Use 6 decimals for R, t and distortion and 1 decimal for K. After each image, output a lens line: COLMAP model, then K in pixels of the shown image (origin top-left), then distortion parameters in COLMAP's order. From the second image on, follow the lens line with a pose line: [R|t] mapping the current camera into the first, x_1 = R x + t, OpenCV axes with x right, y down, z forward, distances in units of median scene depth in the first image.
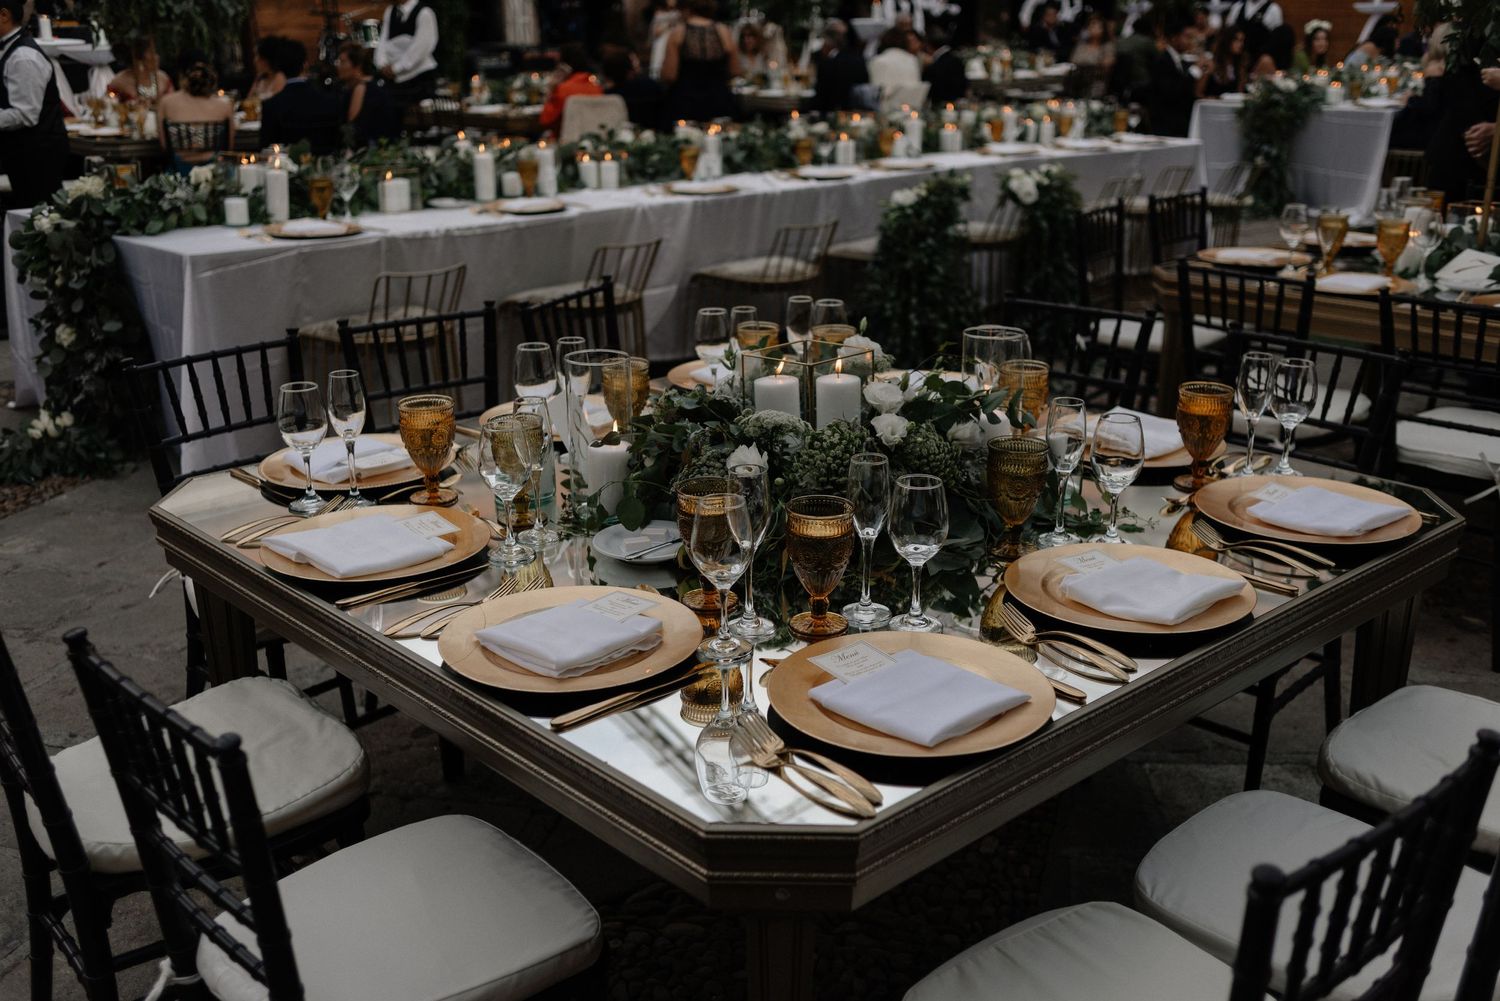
lens RADIAL K [[1476.1, 0, 750.0], [0, 1476.1, 500.5], [0, 0, 1]] dist [0.043879, -0.059455]
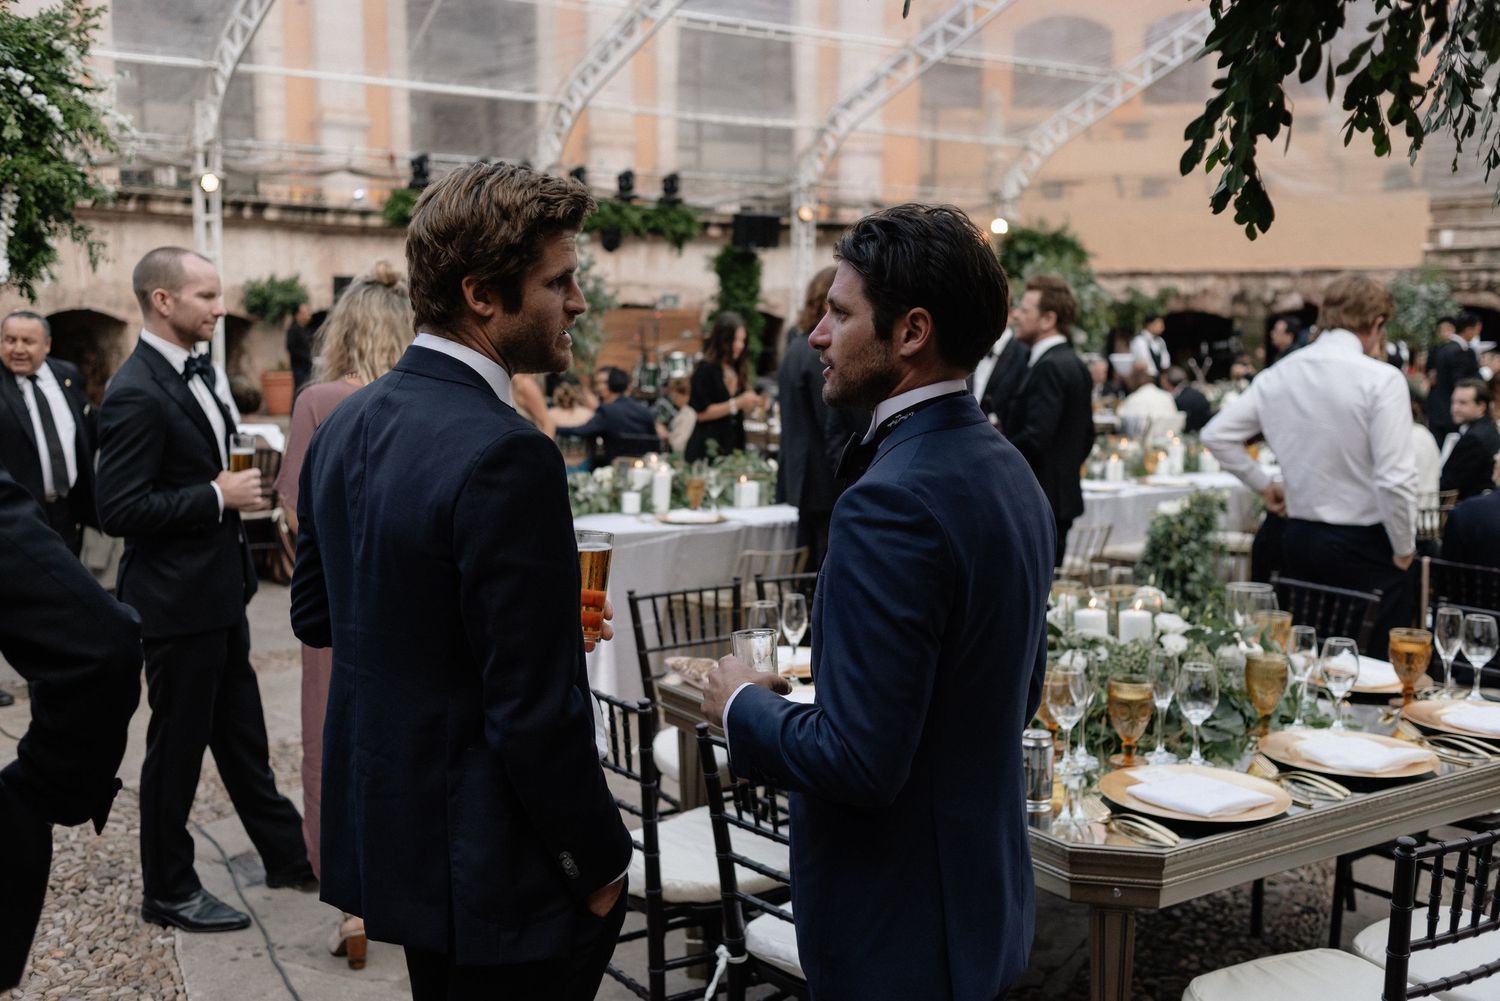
lens RADIAL K [[1468.3, 0, 770.8], [0, 1468.3, 498.3], [0, 0, 1]] dist [0.039701, -0.021035]
pose [[0.987527, 0.025777, -0.155325, -0.057352], [-0.058067, 0.976592, -0.207114, 0.101341], [0.146350, 0.213550, 0.965908, -0.368427]]
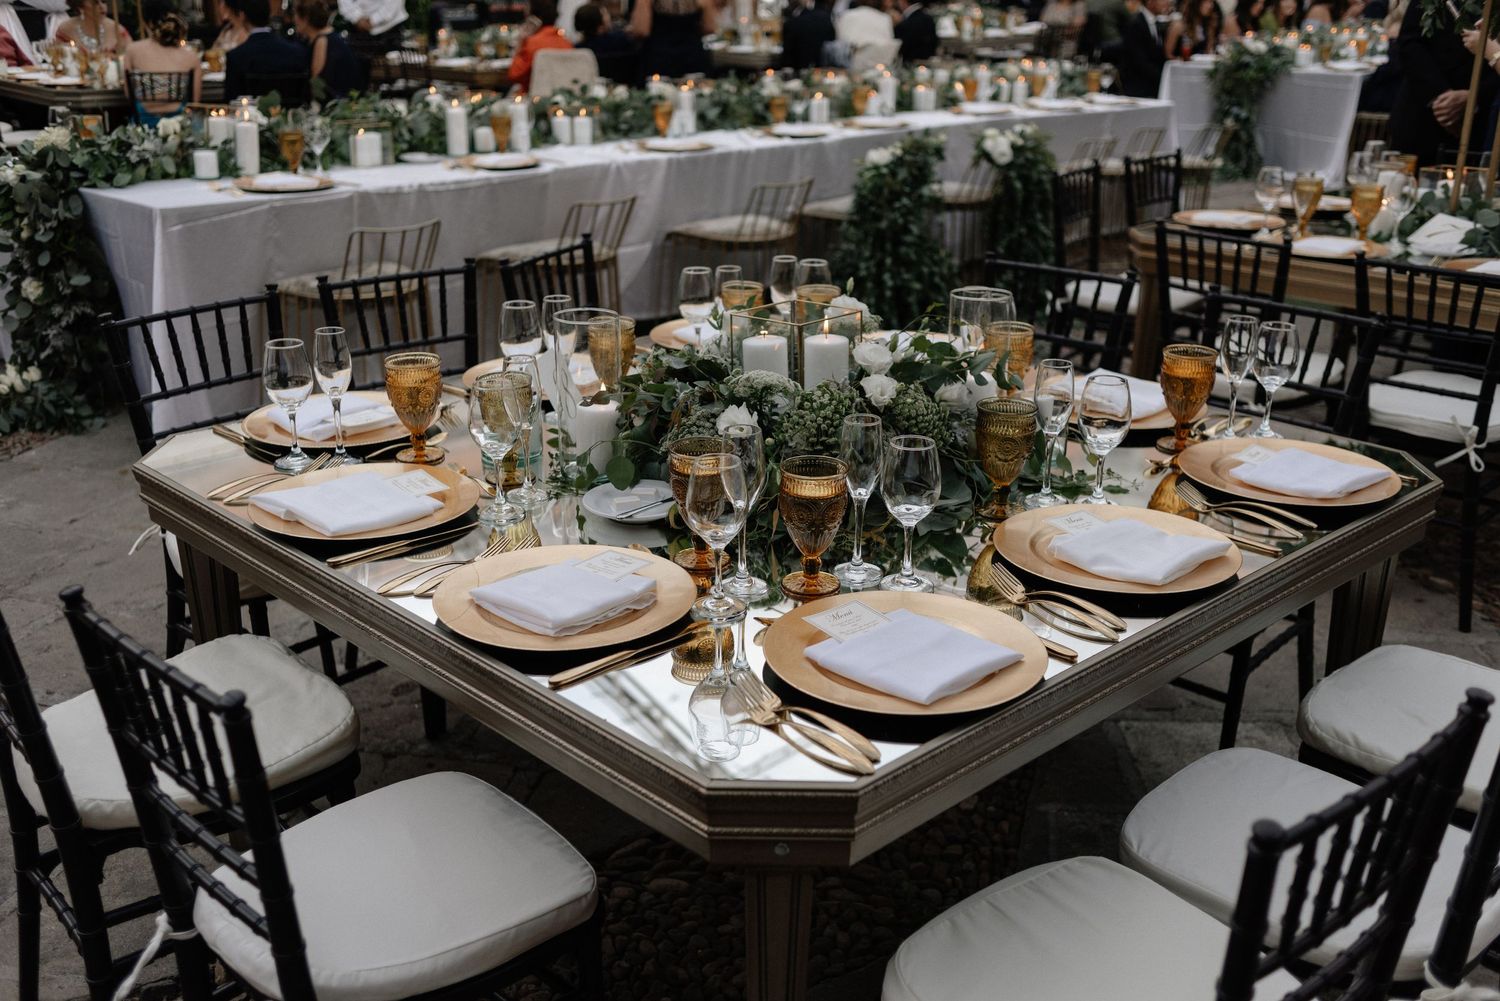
lens RADIAL K [[1476.1, 0, 750.0], [0, 1476.1, 500.5], [0, 0, 1]] dist [0.043879, -0.059455]
pose [[0.999710, 0.004137, 0.023728, -0.012642], [-0.004788, 0.999612, 0.027447, -0.000242], [-0.023605, -0.027552, 0.999342, -0.002626]]
